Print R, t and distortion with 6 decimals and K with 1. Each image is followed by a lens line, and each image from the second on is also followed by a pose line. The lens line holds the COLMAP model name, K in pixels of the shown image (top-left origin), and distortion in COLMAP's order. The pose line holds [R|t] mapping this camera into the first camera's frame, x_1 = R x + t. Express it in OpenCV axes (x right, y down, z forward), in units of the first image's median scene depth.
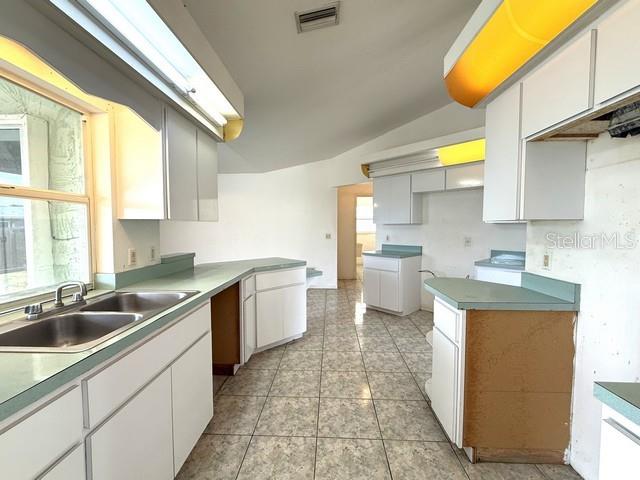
lens RADIAL K [[274.8, 0, 320.0], [0, 274.8, 240.0], [0, 0, 1]] dist [0.001075, 0.000283]
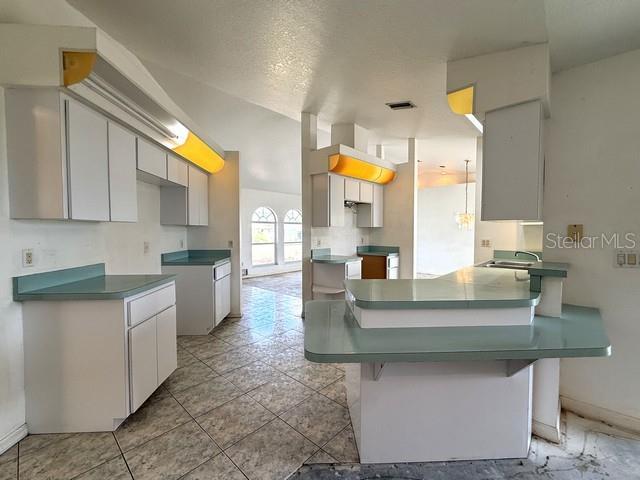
lens RADIAL K [[274.8, 0, 320.0], [0, 274.8, 240.0], [0, 0, 1]] dist [0.001075, 0.000283]
pose [[-0.755956, -0.023345, 0.654206, -0.339870], [0.029859, 0.997094, 0.070085, -0.052397], [-0.653941, 0.072515, -0.753062, 1.204102]]
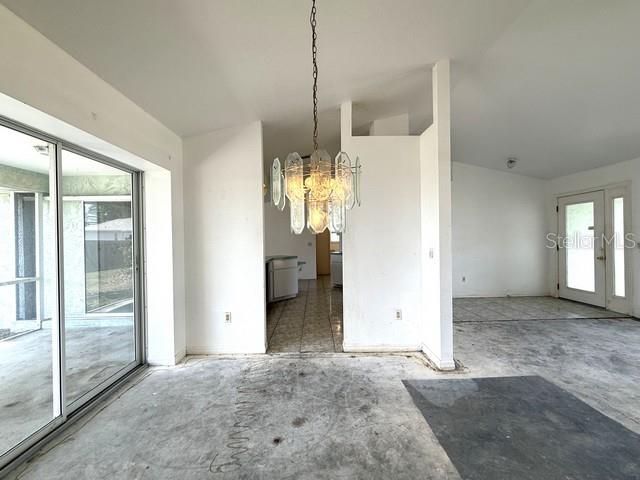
lens RADIAL K [[274.8, 0, 320.0], [0, 274.8, 240.0], [0, 0, 1]] dist [0.001075, 0.000283]
pose [[0.998317, -0.013118, 0.056486, -0.001410], [0.015606, 0.998917, -0.043824, 0.040878], [-0.055850, 0.044632, 0.997441, -0.770035]]
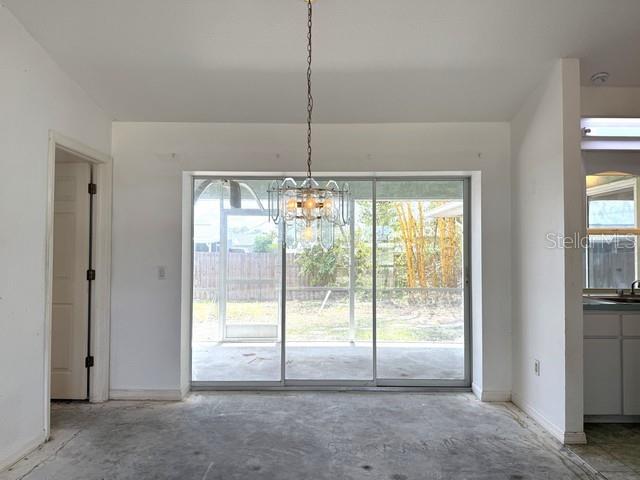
lens RADIAL K [[454.1, 0, 320.0], [0, 454.1, 240.0], [0, 0, 1]] dist [0.002239, -0.002398]
pose [[0.032759, -0.019373, -0.999275, 0.677496], [-0.049427, 0.998557, -0.020980, 0.015806], [0.998240, 0.050079, 0.031755, -0.401617]]
